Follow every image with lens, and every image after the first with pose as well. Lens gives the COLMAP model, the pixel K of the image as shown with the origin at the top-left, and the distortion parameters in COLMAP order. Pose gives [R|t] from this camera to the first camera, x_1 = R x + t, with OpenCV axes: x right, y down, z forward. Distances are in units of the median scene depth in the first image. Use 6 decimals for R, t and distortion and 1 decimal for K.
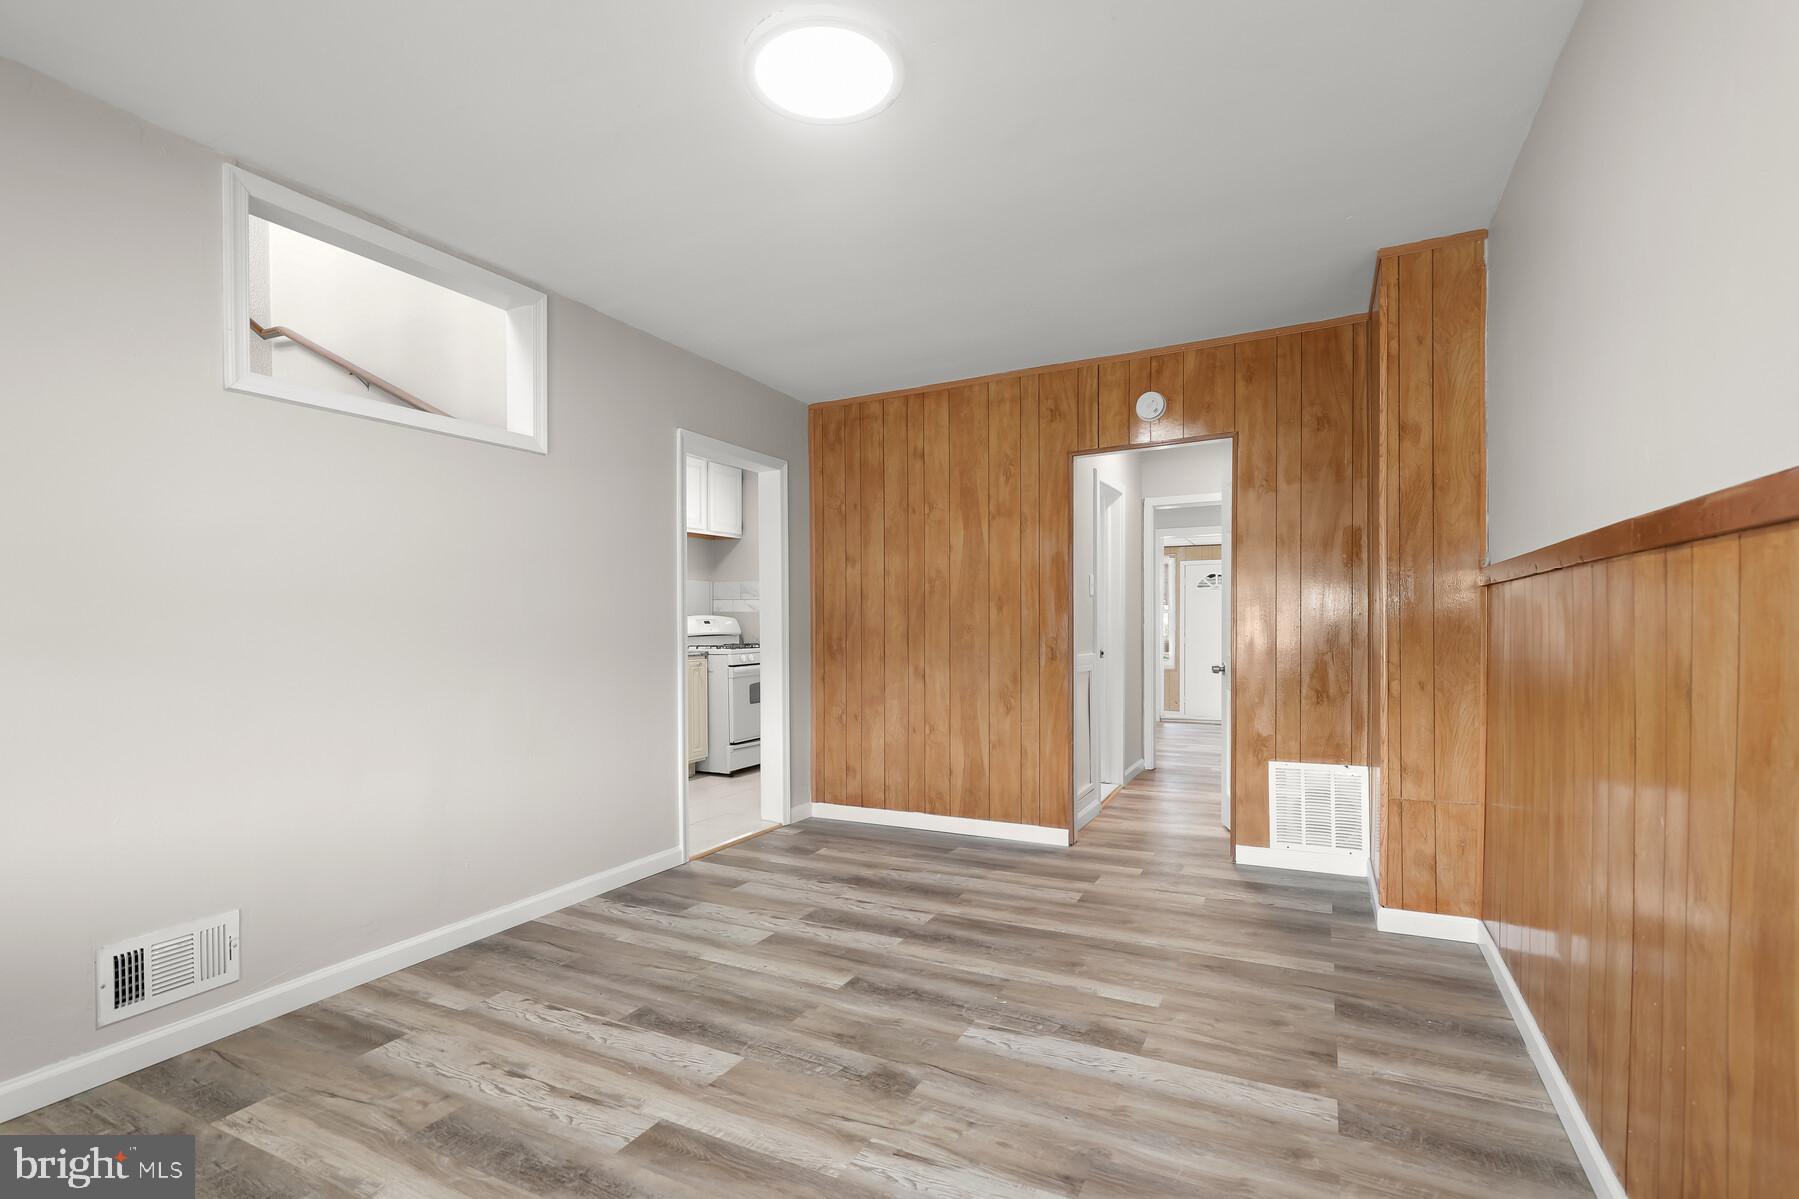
lens RADIAL K [[820.3, 0, 901.7], [0, 820.3, 616.0], [0, 0, 1]] dist [0.004535, 0.001009]
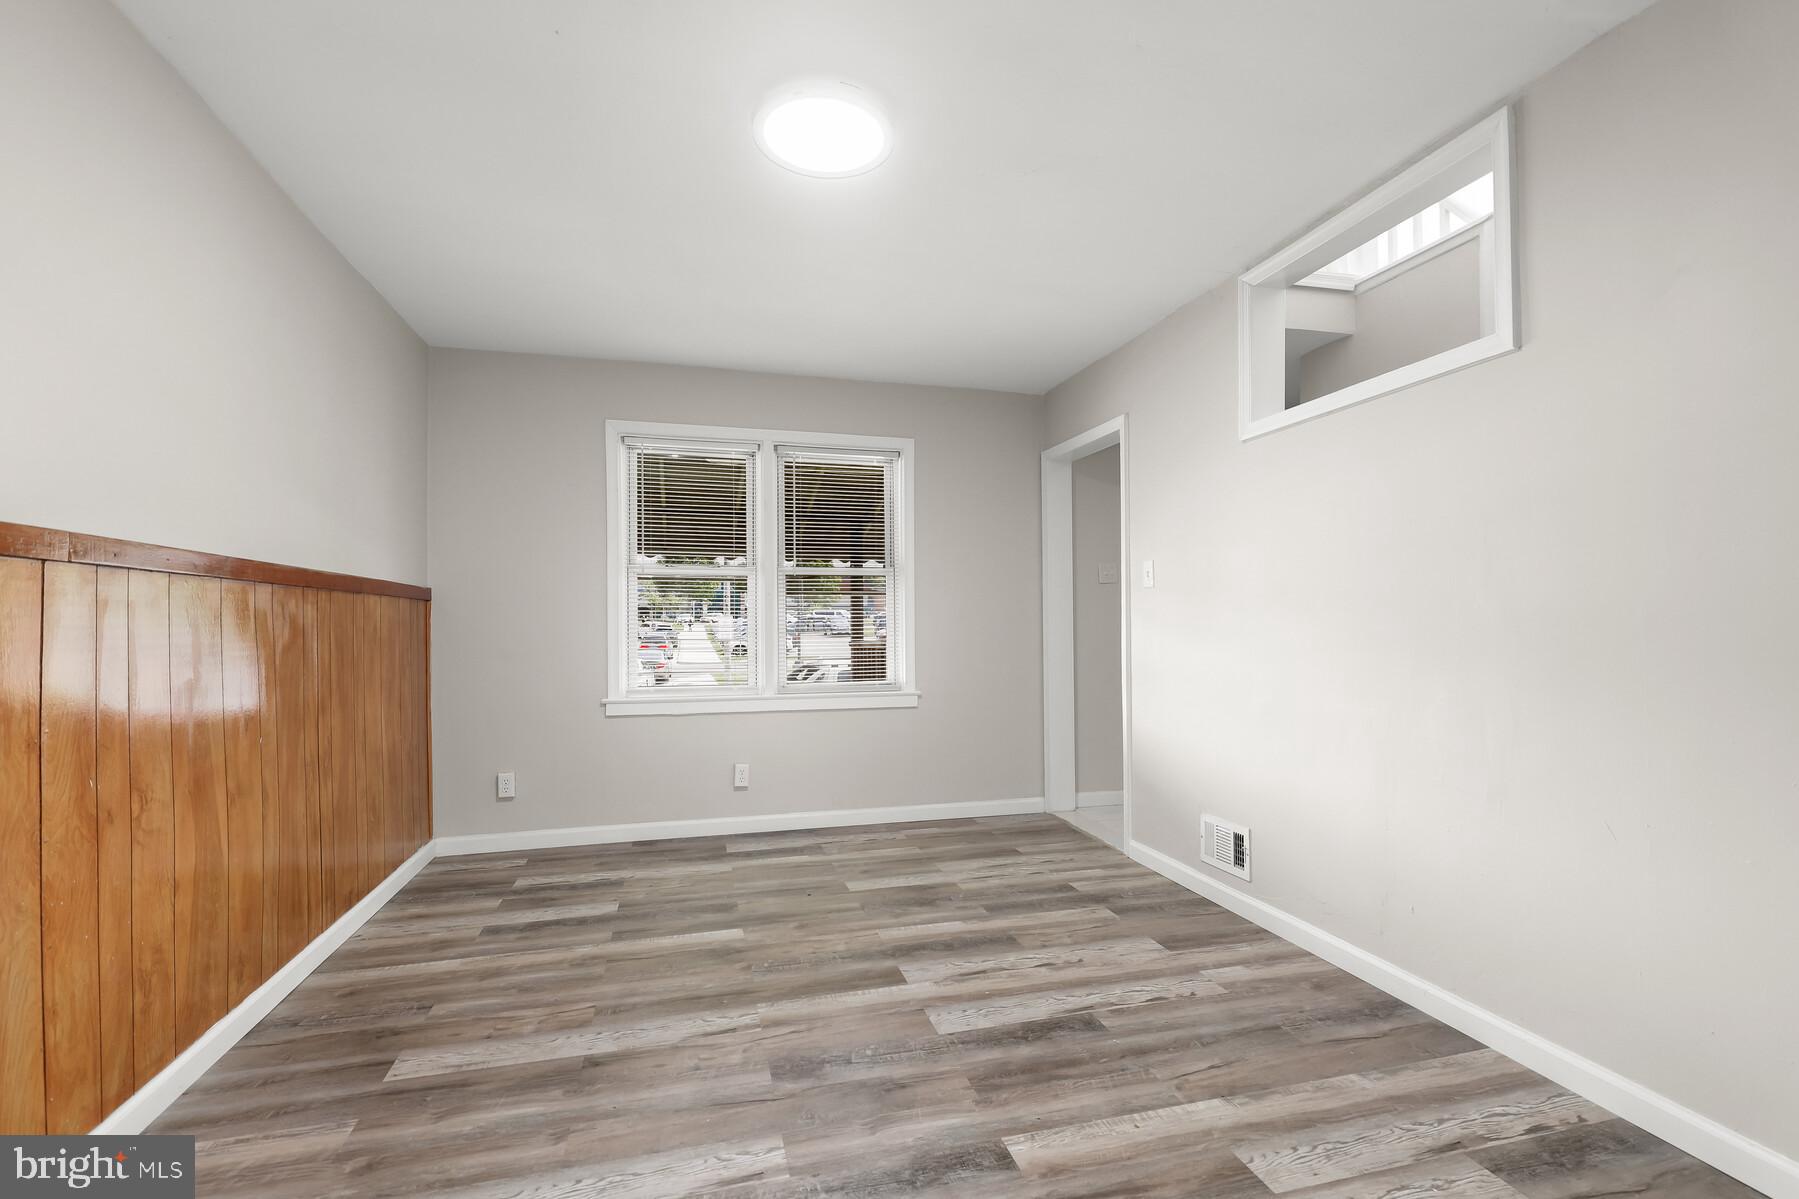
lens RADIAL K [[820.3, 0, 902.4], [0, 820.3, 616.1], [0, 0, 1]] dist [0.004535, 0.001009]
pose [[-0.743968, 0.004037, -0.668203, 0.521588], [0.016035, 0.999802, -0.011813, 0.021517], [0.668022, -0.019503, -0.743886, 1.710041]]
